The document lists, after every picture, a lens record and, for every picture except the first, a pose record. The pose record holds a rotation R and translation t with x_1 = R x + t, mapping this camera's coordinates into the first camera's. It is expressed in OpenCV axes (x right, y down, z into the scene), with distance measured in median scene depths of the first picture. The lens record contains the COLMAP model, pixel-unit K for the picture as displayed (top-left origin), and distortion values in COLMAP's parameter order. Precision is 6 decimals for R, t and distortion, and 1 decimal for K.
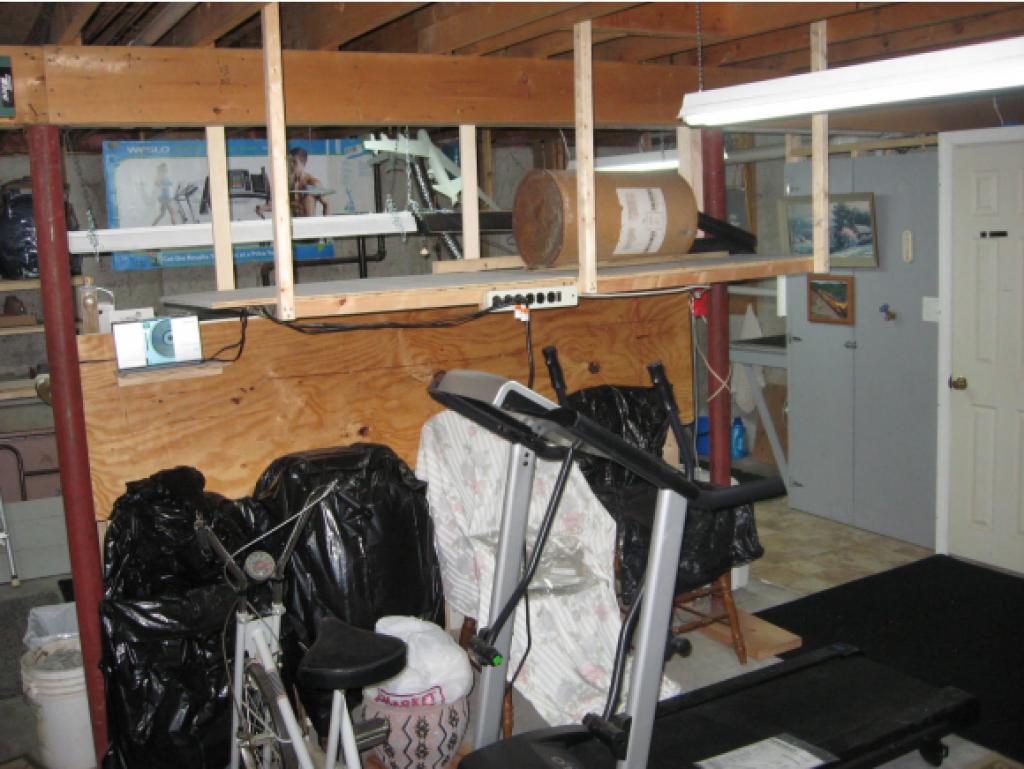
lens RADIAL K [[1070.1, 0, 514.1], [0, 1070.1, 378.5], [0, 0, 1]] dist [-0.130793, 0.062850]
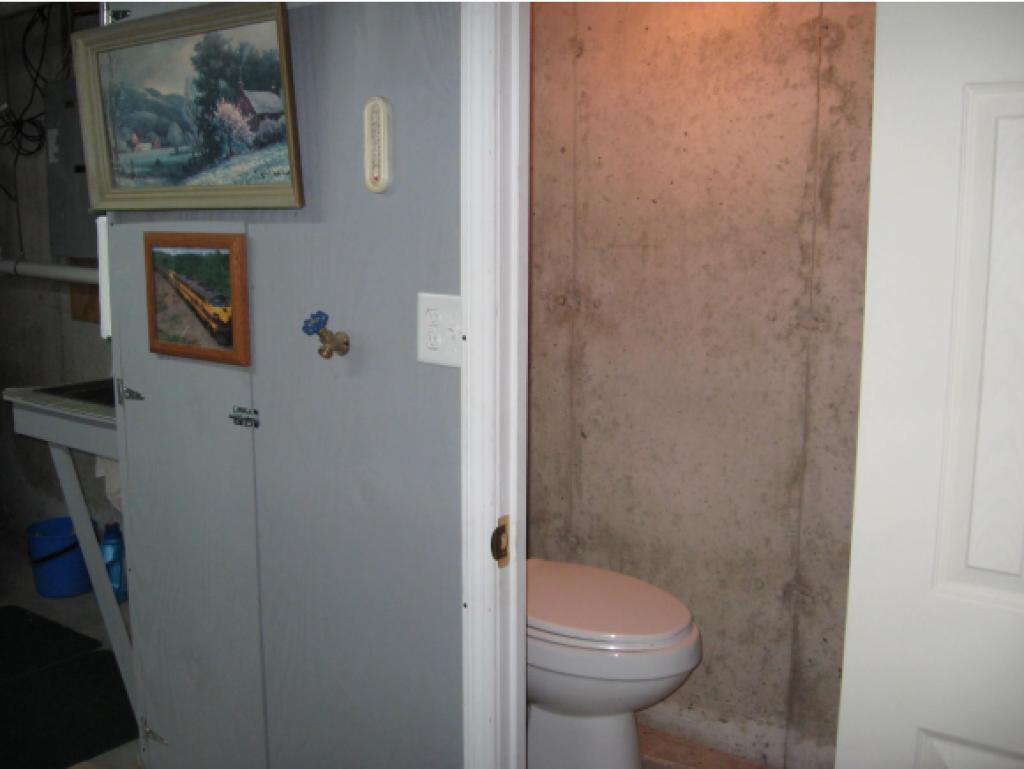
lens RADIAL K [[1070.1, 0, 514.1], [0, 1070.1, 378.5], [0, 0, 1]] dist [-0.130793, 0.062850]
pose [[0.919357, -0.010676, 0.393279, 0.258705], [0.009775, 0.999943, 0.004292, -0.046524], [-0.393302, -0.000102, 0.919409, 0.614578]]
